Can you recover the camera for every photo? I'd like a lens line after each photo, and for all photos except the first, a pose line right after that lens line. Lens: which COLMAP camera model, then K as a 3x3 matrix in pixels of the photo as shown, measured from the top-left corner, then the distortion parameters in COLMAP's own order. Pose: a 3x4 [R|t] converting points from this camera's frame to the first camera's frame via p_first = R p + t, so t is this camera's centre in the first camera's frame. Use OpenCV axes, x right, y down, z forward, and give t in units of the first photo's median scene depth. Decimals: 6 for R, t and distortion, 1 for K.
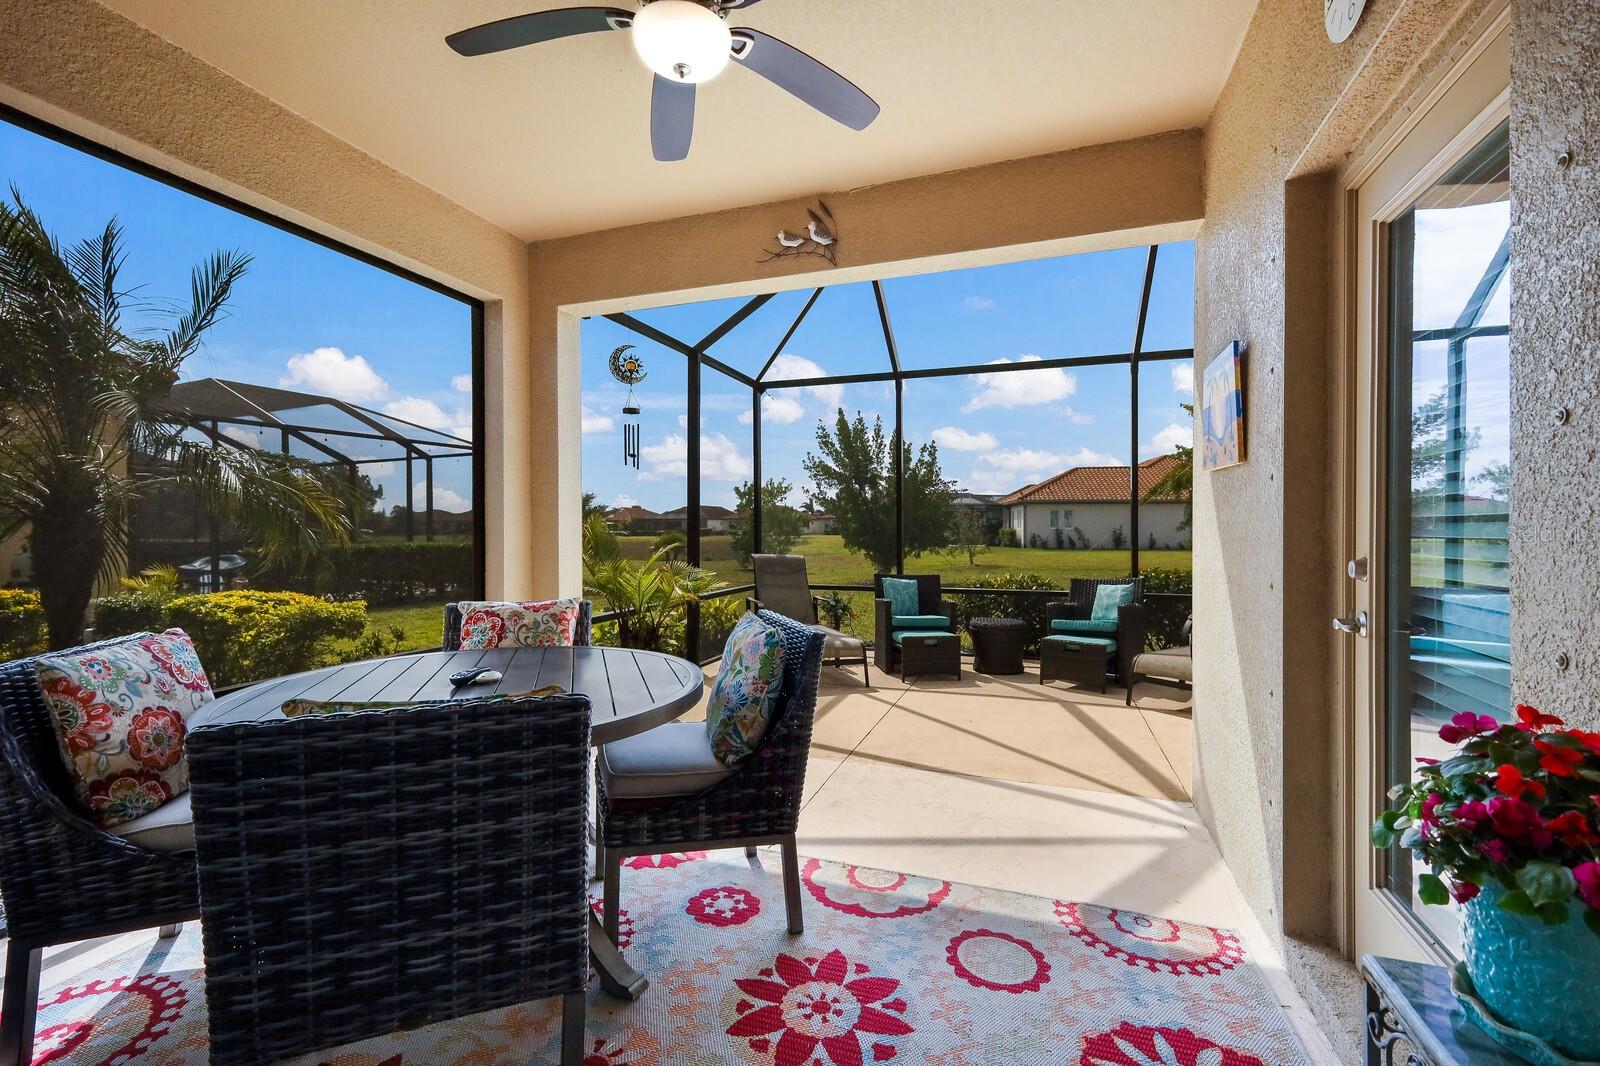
lens RADIAL K [[697.4, 0, 804.0], [0, 697.4, 527.5], [0, 0, 1]] dist [0.015648, -0.001575]
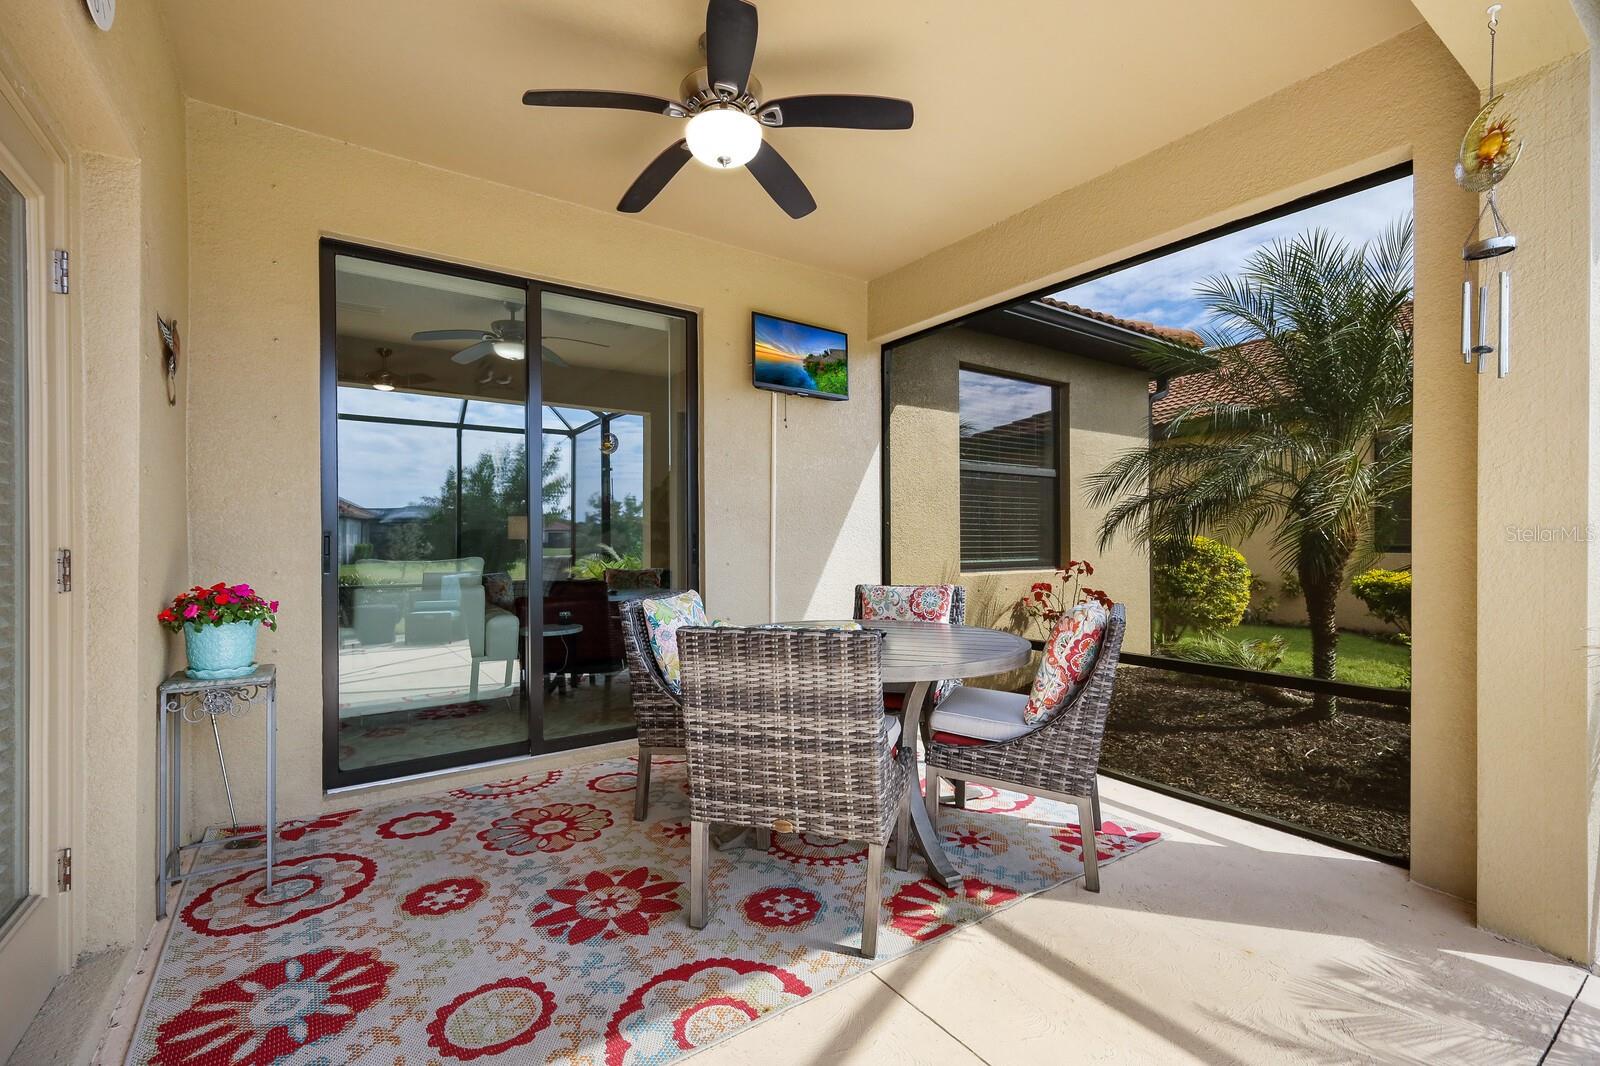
lens RADIAL K [[685.0, 0, 794.7], [0, 685.0, 538.7], [0, 0, 1]] dist [0.007314, -0.000419]
pose [[-0.590957, 0.004641, -0.806689, 0.738416], [0.005619, 0.999983, 0.001637, 0.027122], [0.806683, -0.003566, -0.590973, 1.804917]]
